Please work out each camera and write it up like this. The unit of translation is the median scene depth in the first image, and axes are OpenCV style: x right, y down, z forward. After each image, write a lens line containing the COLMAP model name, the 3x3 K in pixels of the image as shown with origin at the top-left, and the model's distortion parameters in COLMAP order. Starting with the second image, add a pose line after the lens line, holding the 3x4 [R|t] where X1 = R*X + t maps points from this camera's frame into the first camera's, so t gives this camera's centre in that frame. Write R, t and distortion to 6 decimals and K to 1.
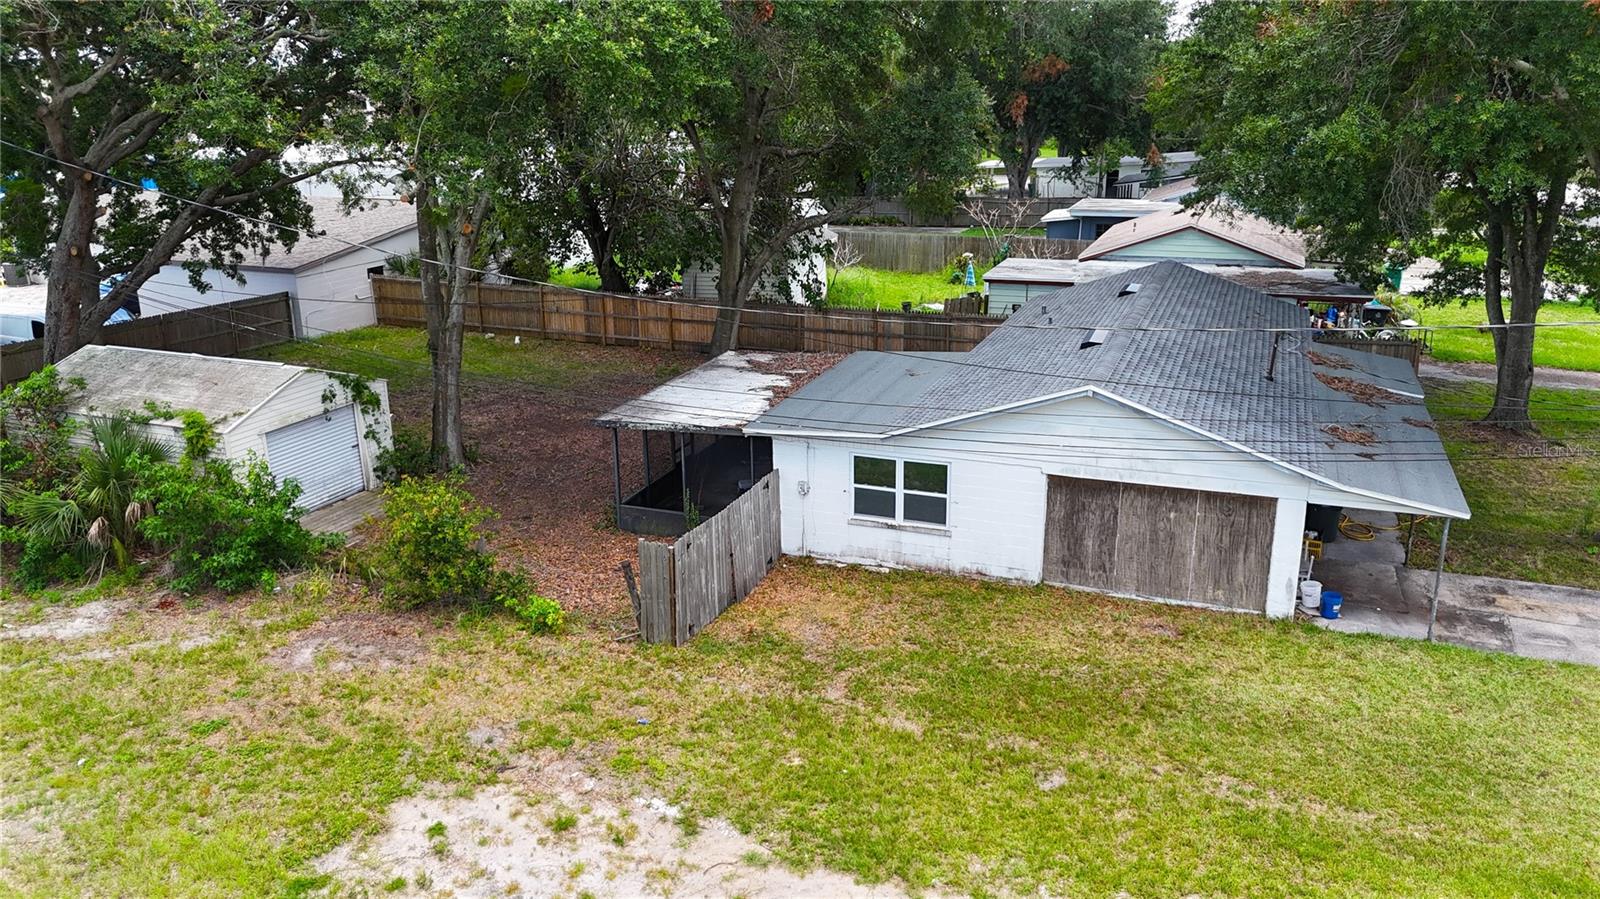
lens RADIAL K [[1191.4, 0, 802.6], [0, 1191.4, 447.3], [0, 0, 1]] dist [0.030922, -0.005607]
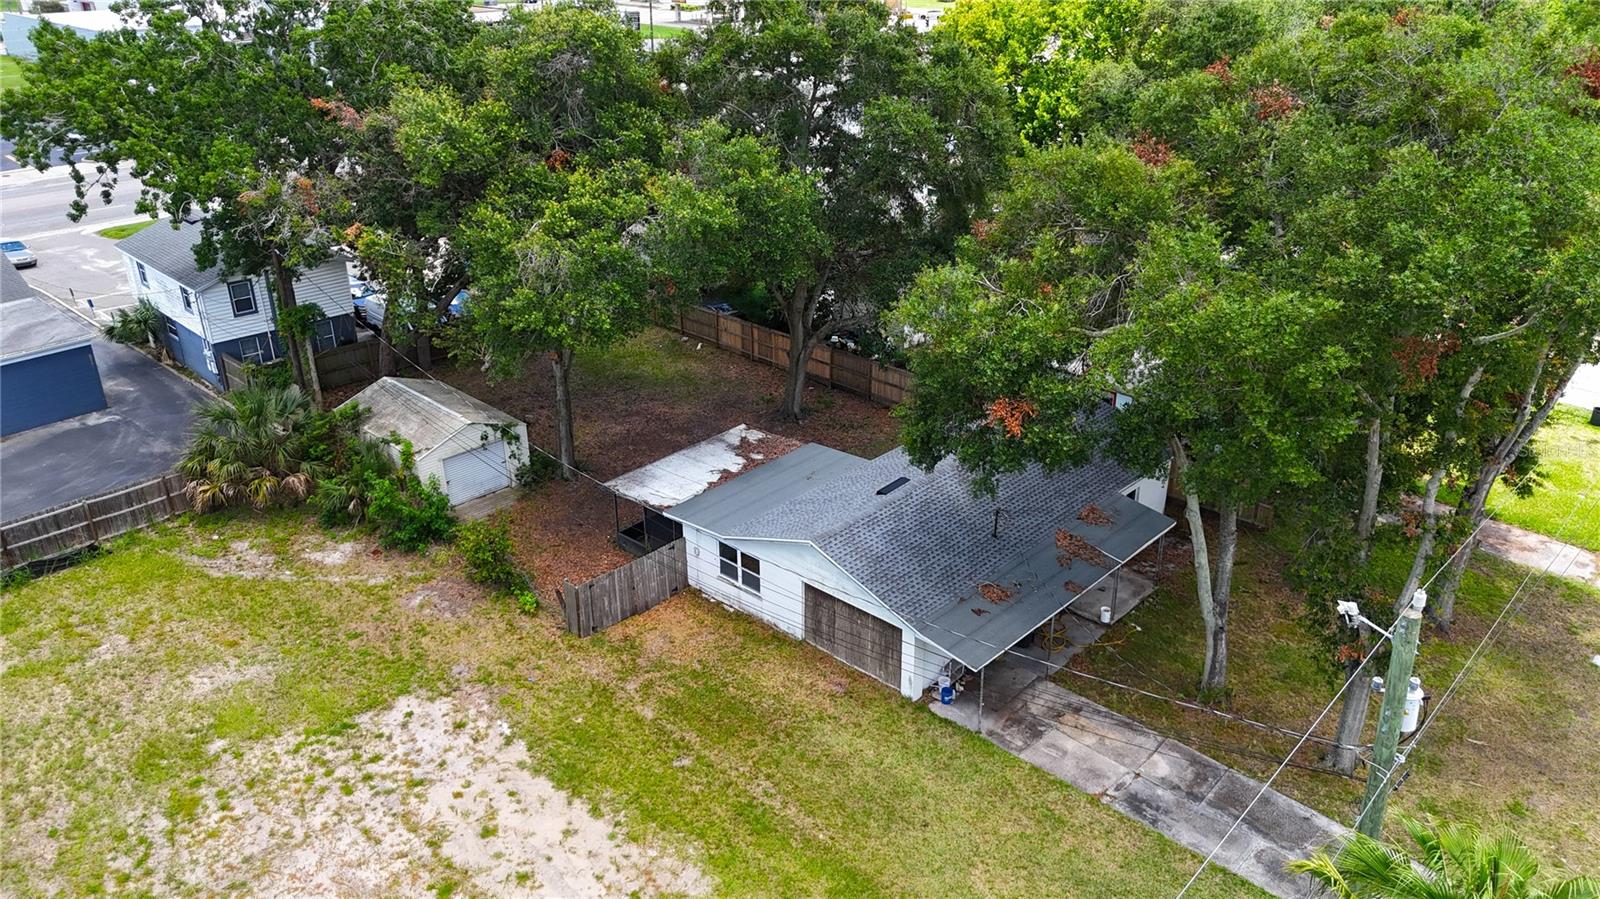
lens RADIAL K [[1186.3, 0, 802.1], [0, 1186.3, 443.5], [0, 0, 1]] dist [0.055807, -0.051866]
pose [[0.926882, 0.160344, -0.339380, 0.757137], [-0.113111, 0.981453, 0.154780, -0.433637], [0.357903, -0.105075, 0.927828, -0.531042]]
